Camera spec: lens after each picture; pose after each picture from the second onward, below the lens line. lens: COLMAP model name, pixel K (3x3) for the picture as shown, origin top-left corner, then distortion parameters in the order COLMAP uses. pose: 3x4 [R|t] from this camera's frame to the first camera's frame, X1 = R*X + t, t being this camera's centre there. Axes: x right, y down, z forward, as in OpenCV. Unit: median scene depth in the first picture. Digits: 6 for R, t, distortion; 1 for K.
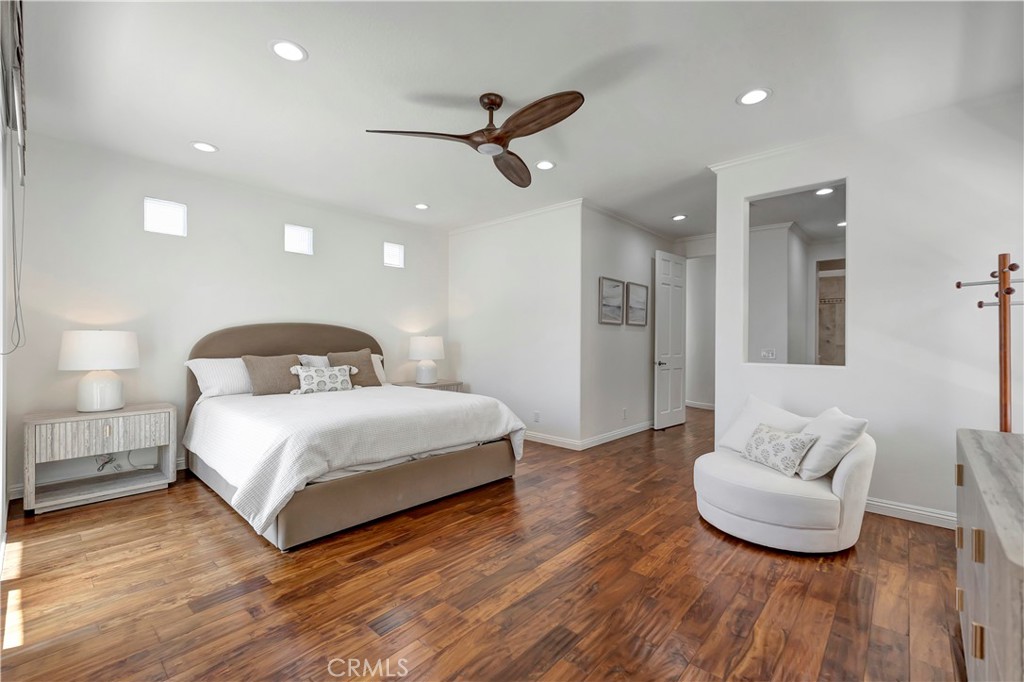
lens RADIAL K [[435.7, 0, 516.5], [0, 435.7, 339.9], [0, 0, 1]] dist [0.001196, 0.000030]
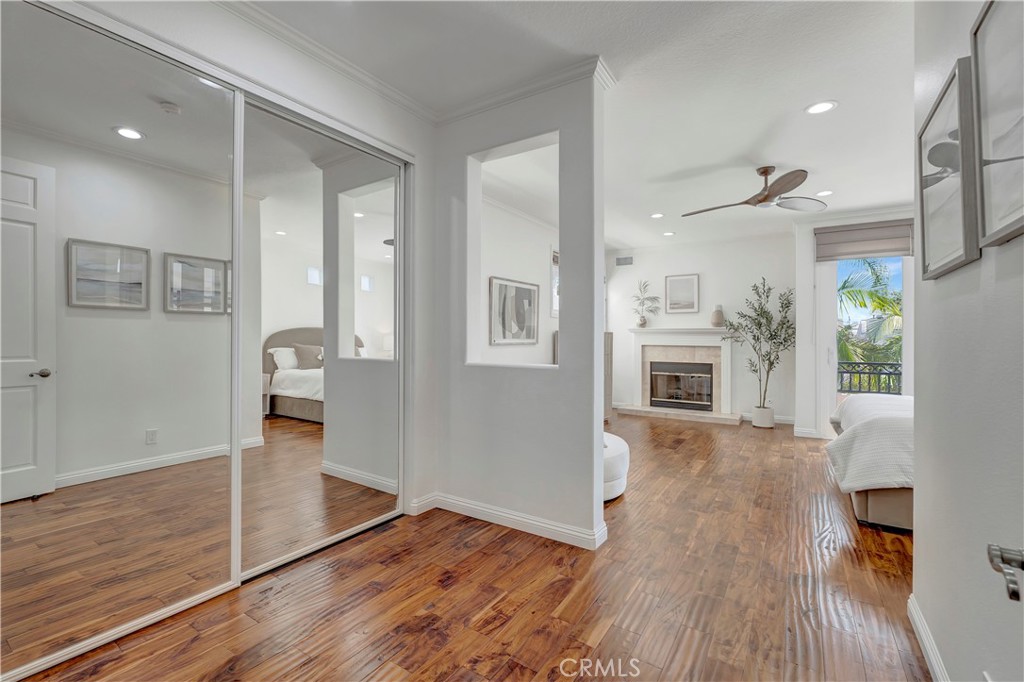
lens RADIAL K [[452.6, 0, 514.1], [0, 452.6, 335.4], [0, 0, 1]] dist [-0.008915, 0.000087]
pose [[-0.986429, -0.018563, -0.163136, 0.837211], [-0.016763, 0.999783, -0.012403, 0.015000], [0.163330, -0.009500, -0.986526, 1.961846]]
